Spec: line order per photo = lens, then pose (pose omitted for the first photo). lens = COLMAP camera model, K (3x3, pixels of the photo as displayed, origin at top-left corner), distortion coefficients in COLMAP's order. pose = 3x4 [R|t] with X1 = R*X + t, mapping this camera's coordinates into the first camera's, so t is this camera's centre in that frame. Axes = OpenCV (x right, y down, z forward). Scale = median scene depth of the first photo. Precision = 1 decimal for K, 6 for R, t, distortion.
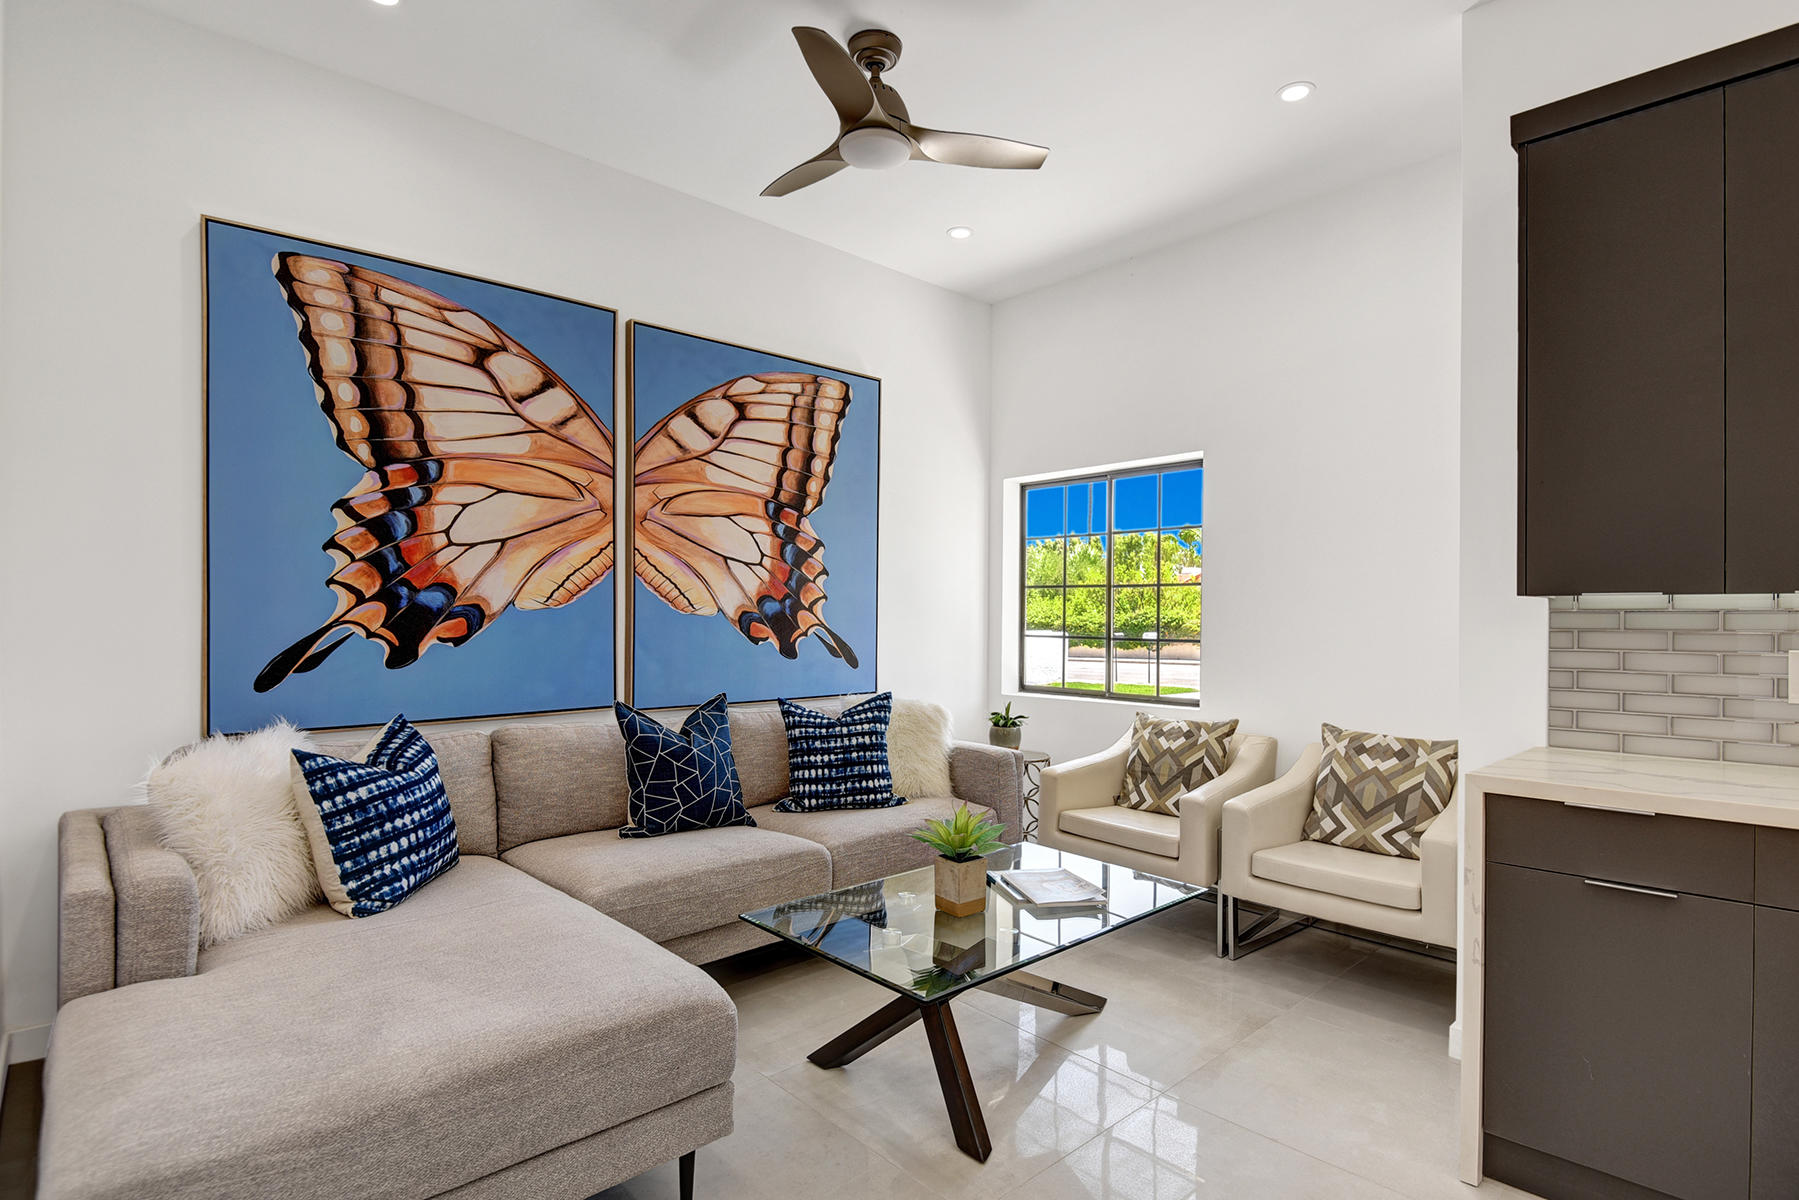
lens RADIAL K [[912.5, 0, 909.7], [0, 912.5, 605.0], [0, 0, 1]] dist [0.002950, -0.001532]
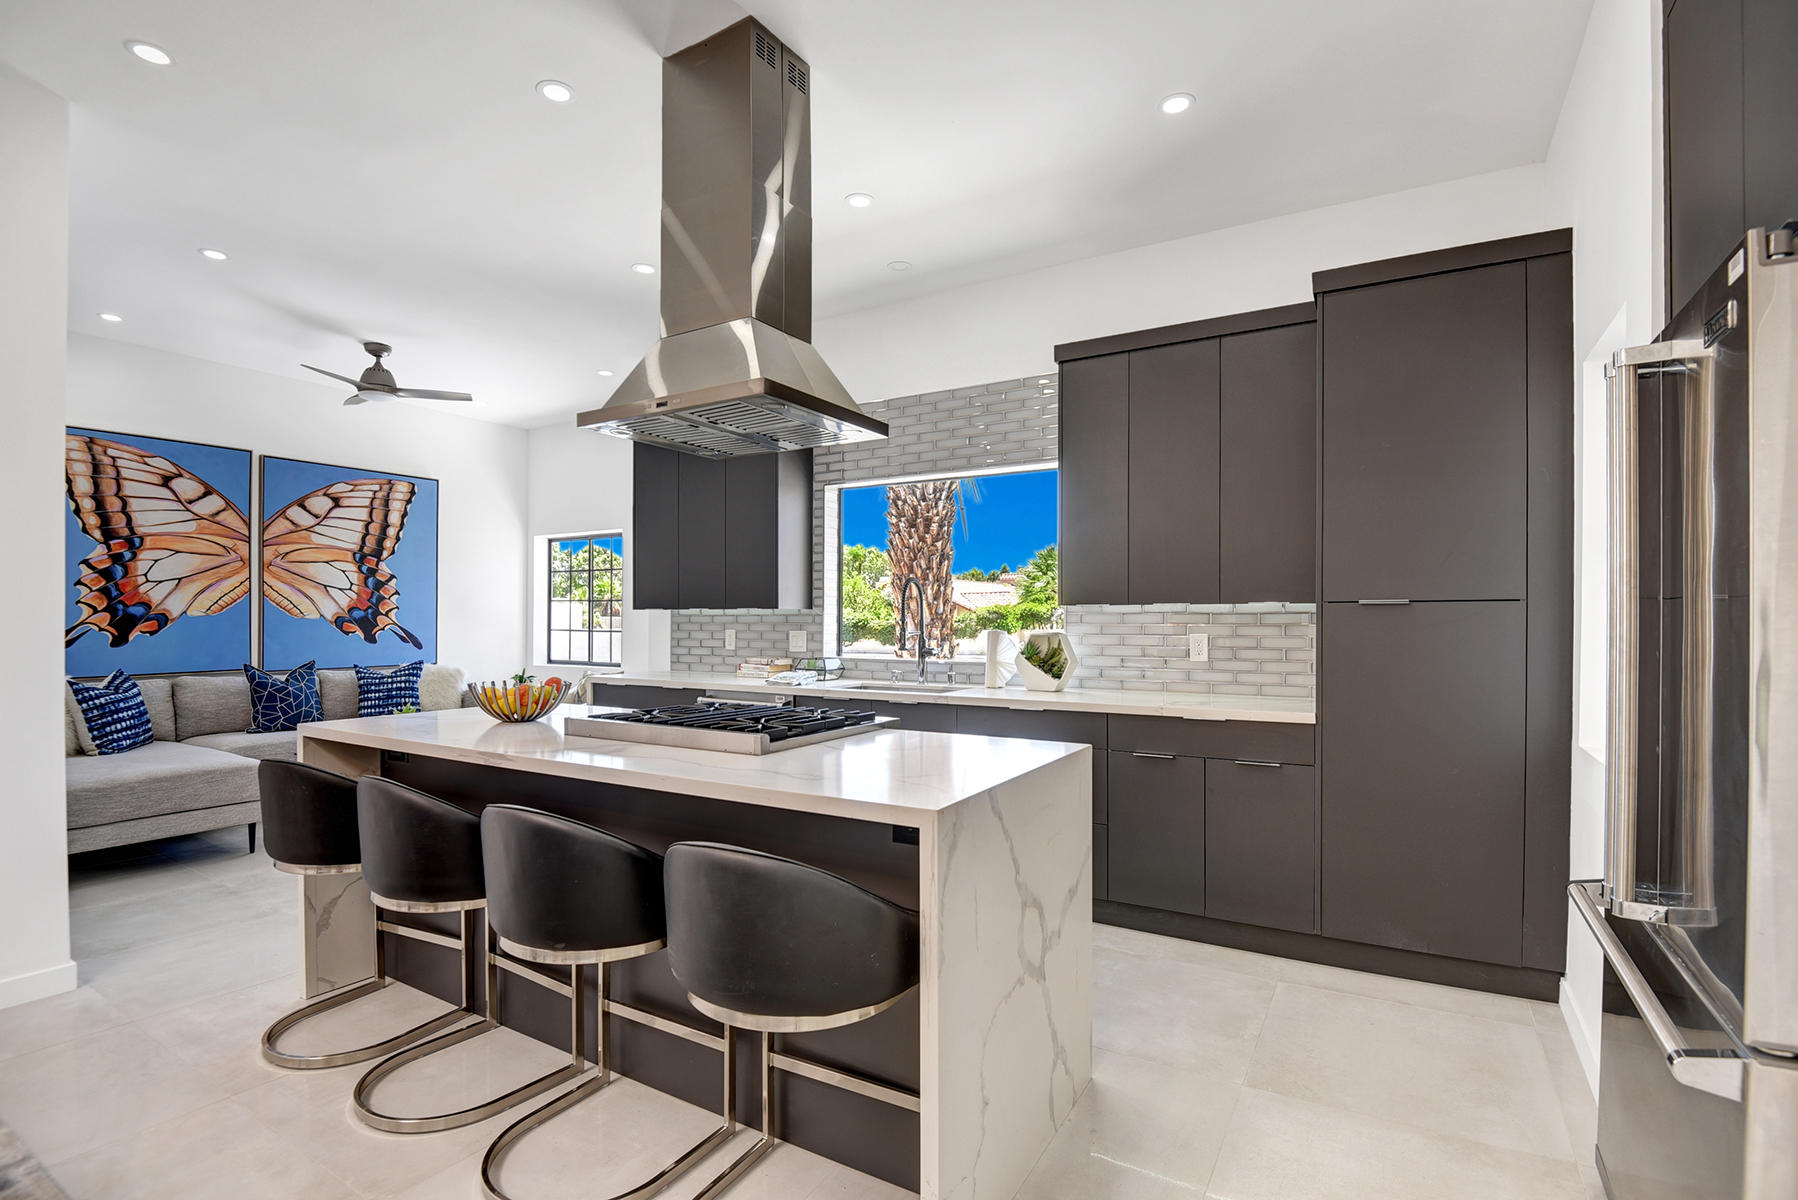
lens RADIAL K [[829.0, 0, 896.0], [0, 829.0, 611.8], [0, 0, 1]] dist [-0.044983, -0.001612]
pose [[0.961153, -0.003117, 0.275998, 0.495323], [0.001952, 0.999988, 0.004499, -0.007943], [-0.276008, -0.003785, 0.961148, -0.939322]]
